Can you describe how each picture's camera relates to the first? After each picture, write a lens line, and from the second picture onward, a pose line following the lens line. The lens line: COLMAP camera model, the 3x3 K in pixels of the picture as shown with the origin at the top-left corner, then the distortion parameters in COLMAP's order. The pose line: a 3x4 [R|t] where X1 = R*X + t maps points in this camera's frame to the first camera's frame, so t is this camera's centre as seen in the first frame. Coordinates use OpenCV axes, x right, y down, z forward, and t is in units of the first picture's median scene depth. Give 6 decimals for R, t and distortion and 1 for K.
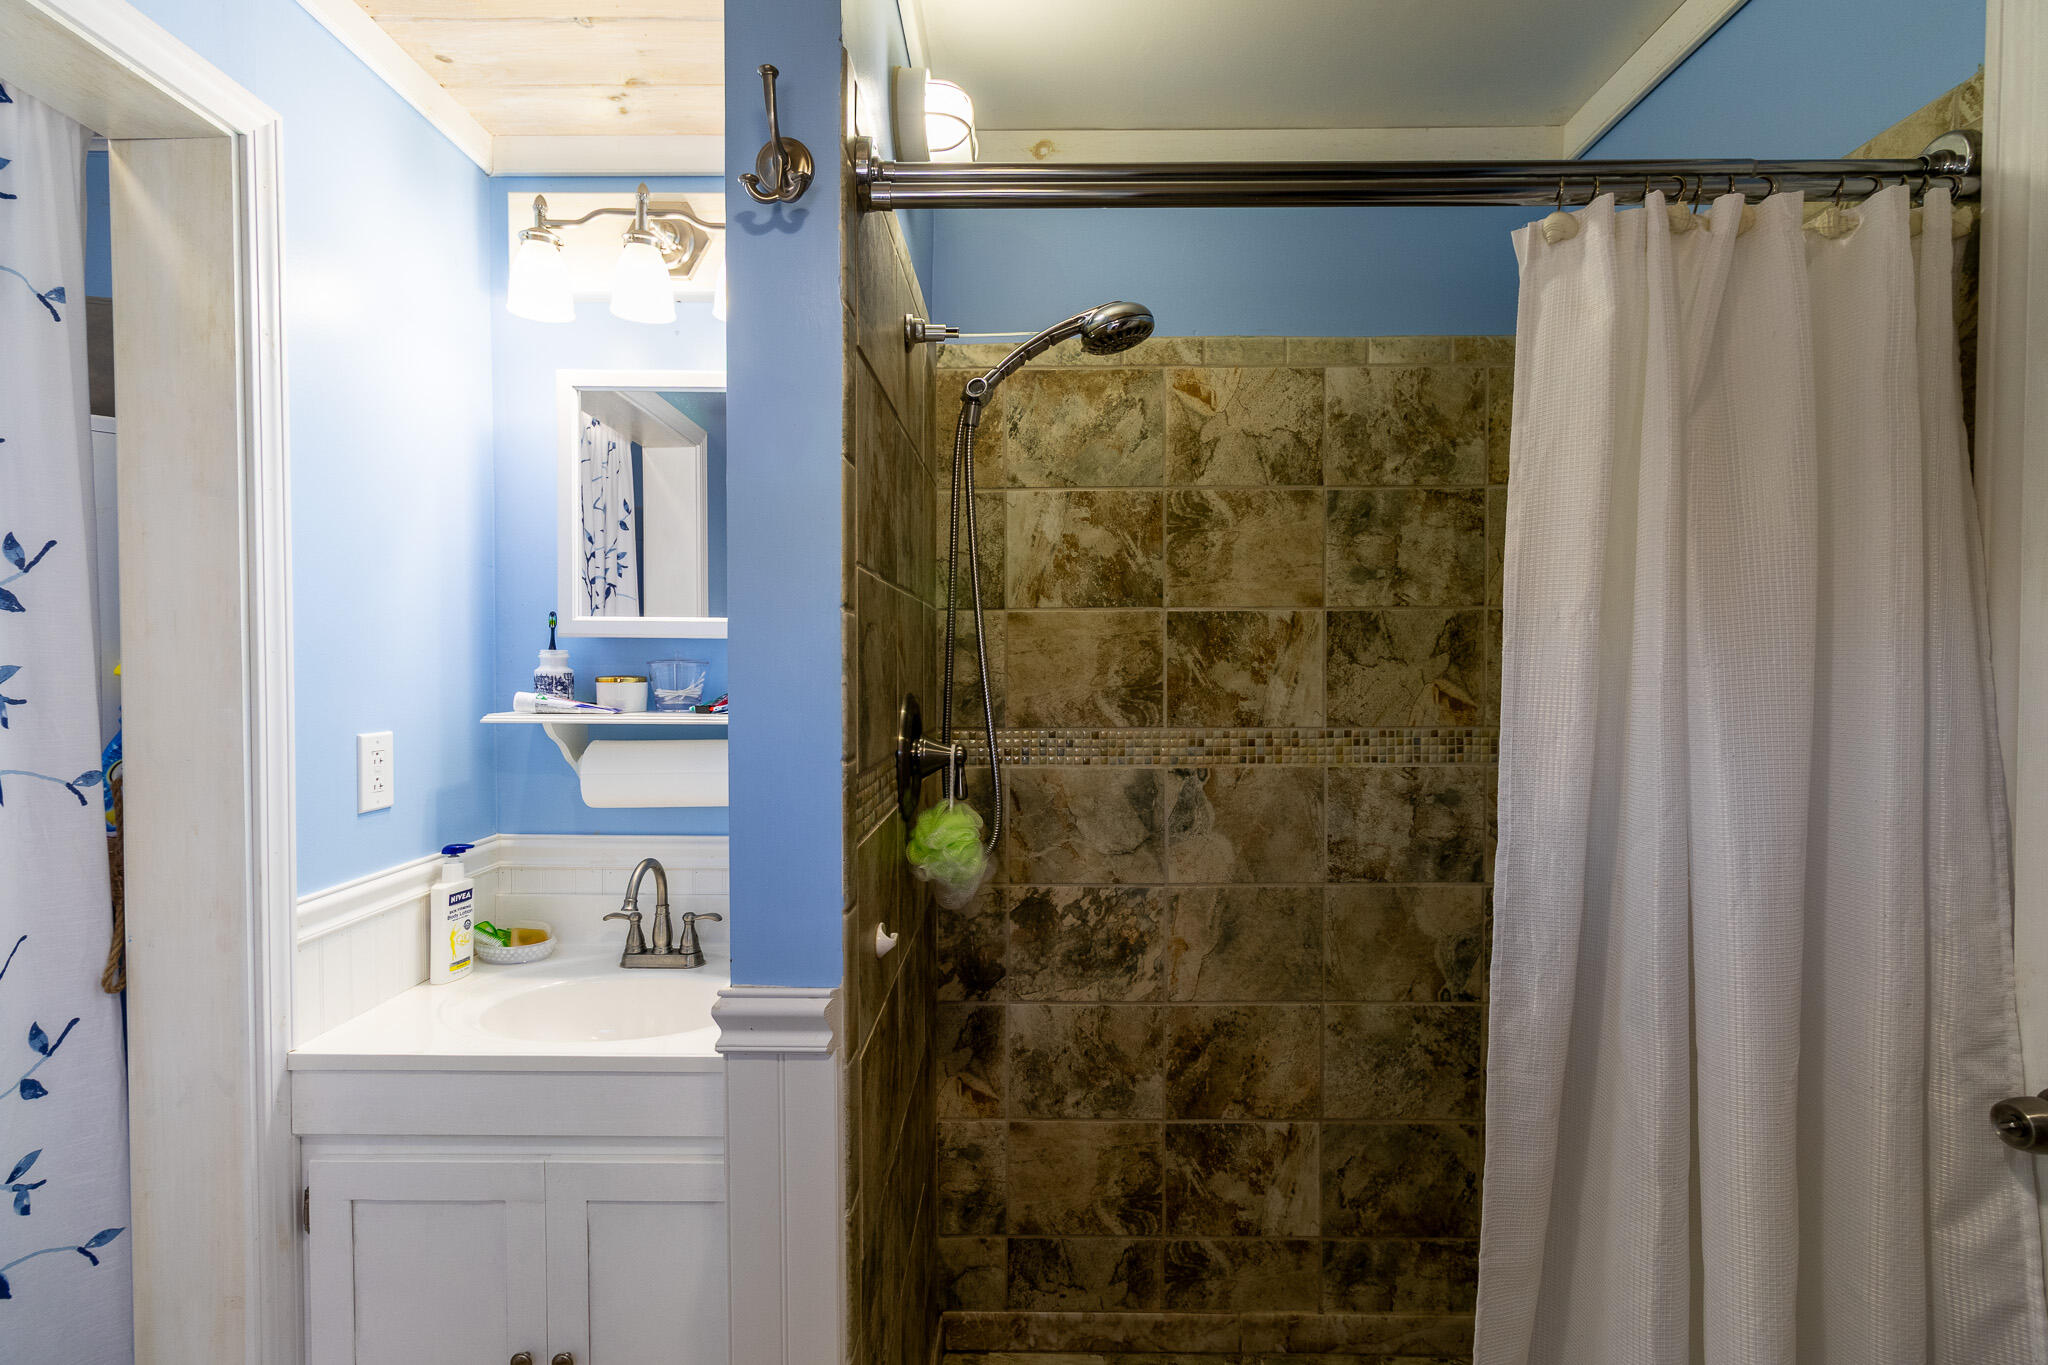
lens RADIAL K [[965.8, 0, 1038.7], [0, 965.8, 688.6], [0, 0, 1]] dist [-0.000398, 0.000563]
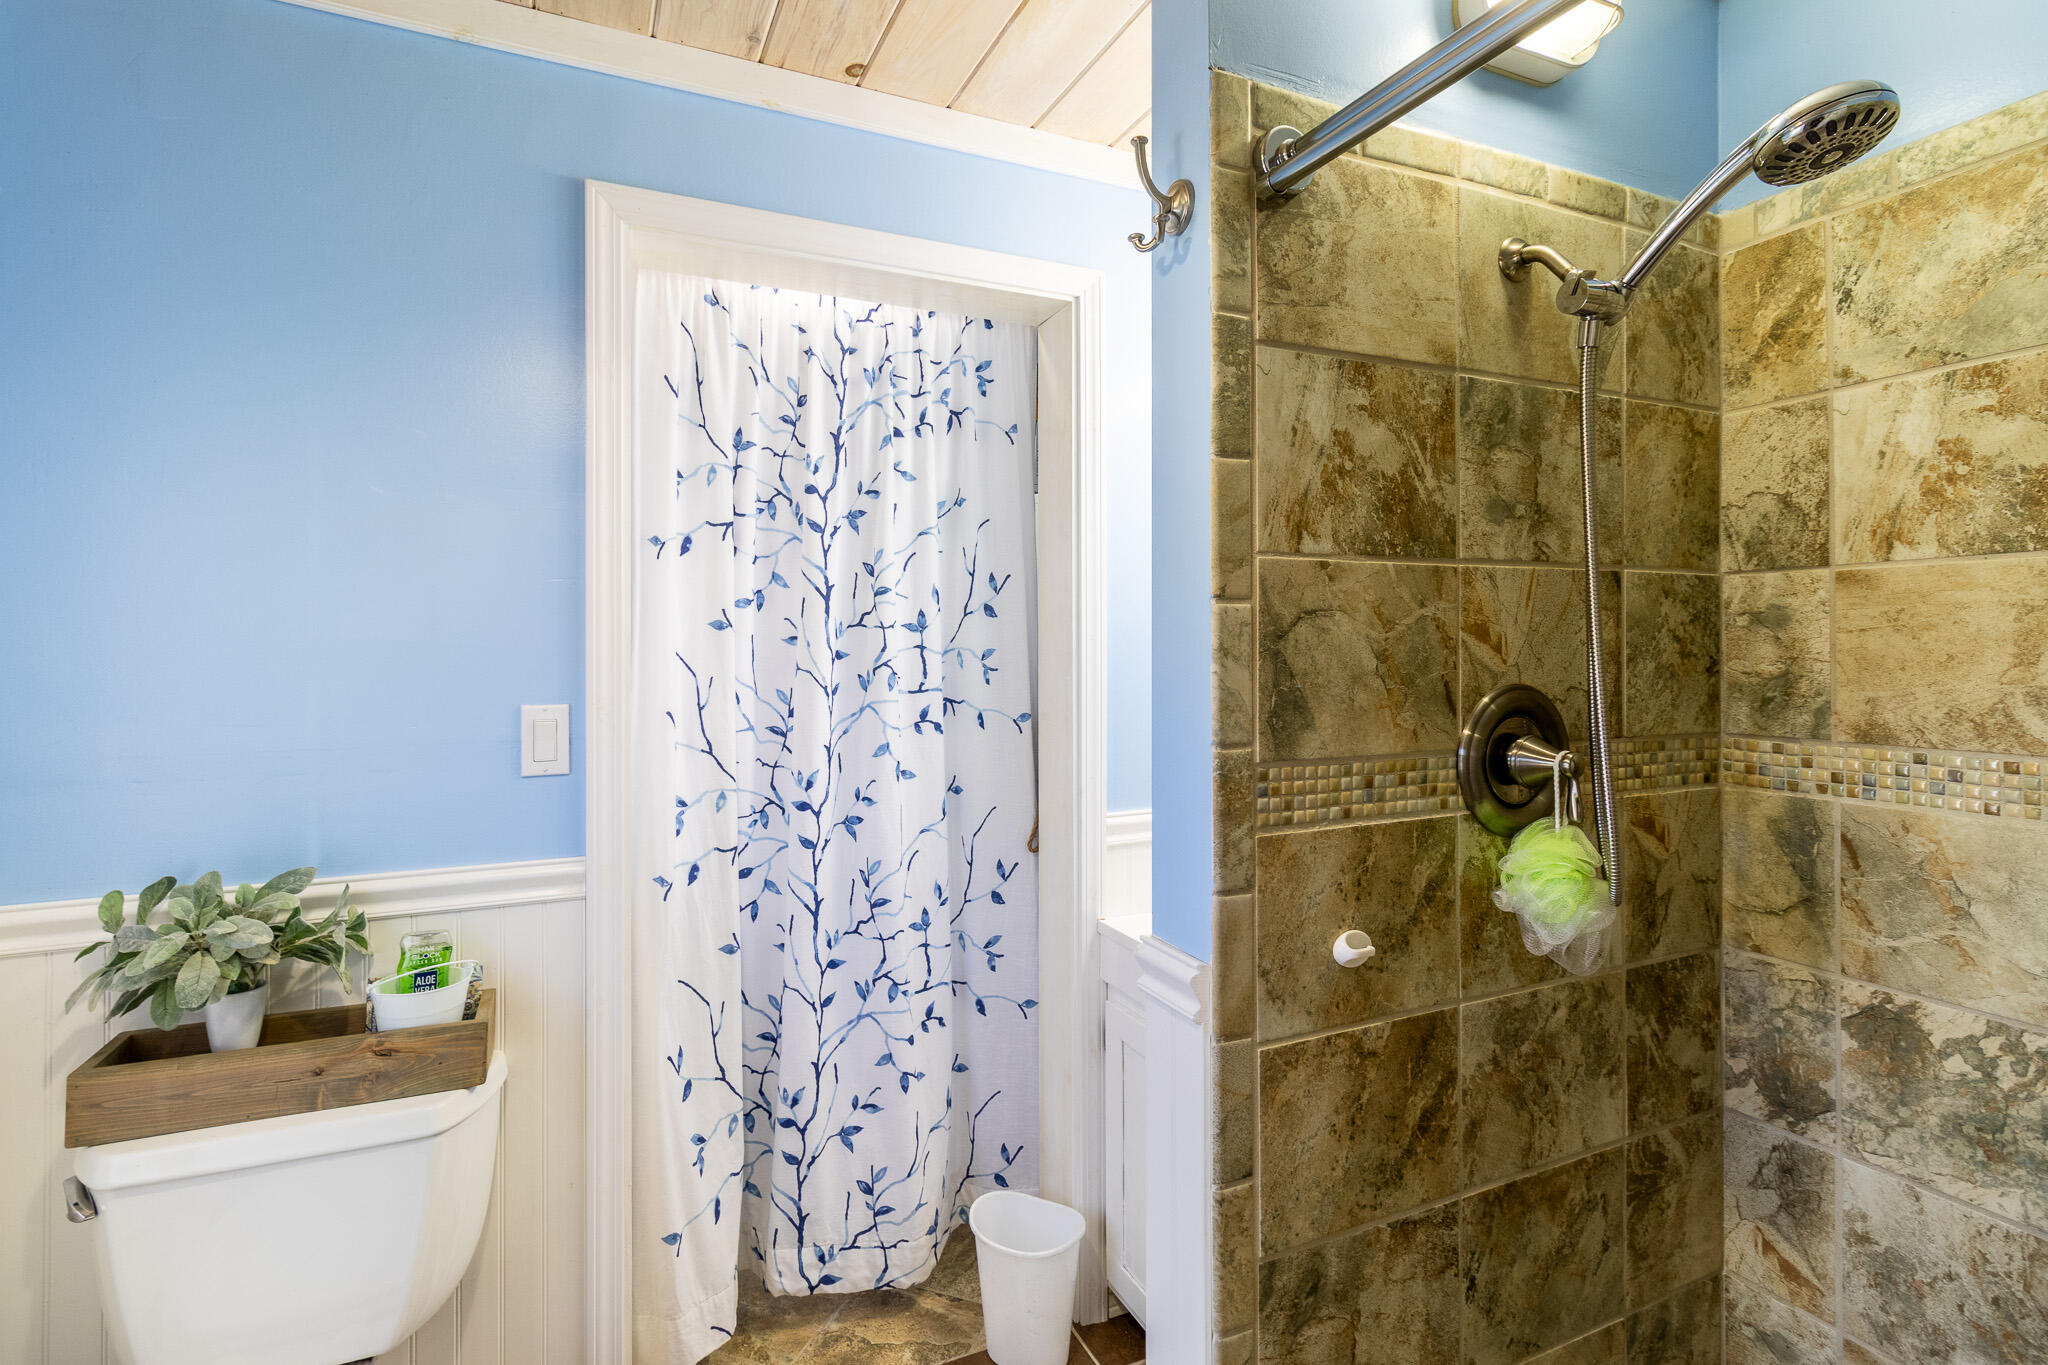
lens RADIAL K [[983.6, 0, 1017.7], [0, 983.6, 638.8], [0, 0, 1]] dist [0.001024, -0.000107]
pose [[0.420300, -0.005668, -0.907368, 0.352380], [-0.018903, 0.999709, -0.015001, -0.010337], [0.907188, 0.023457, 0.420070, 0.190671]]
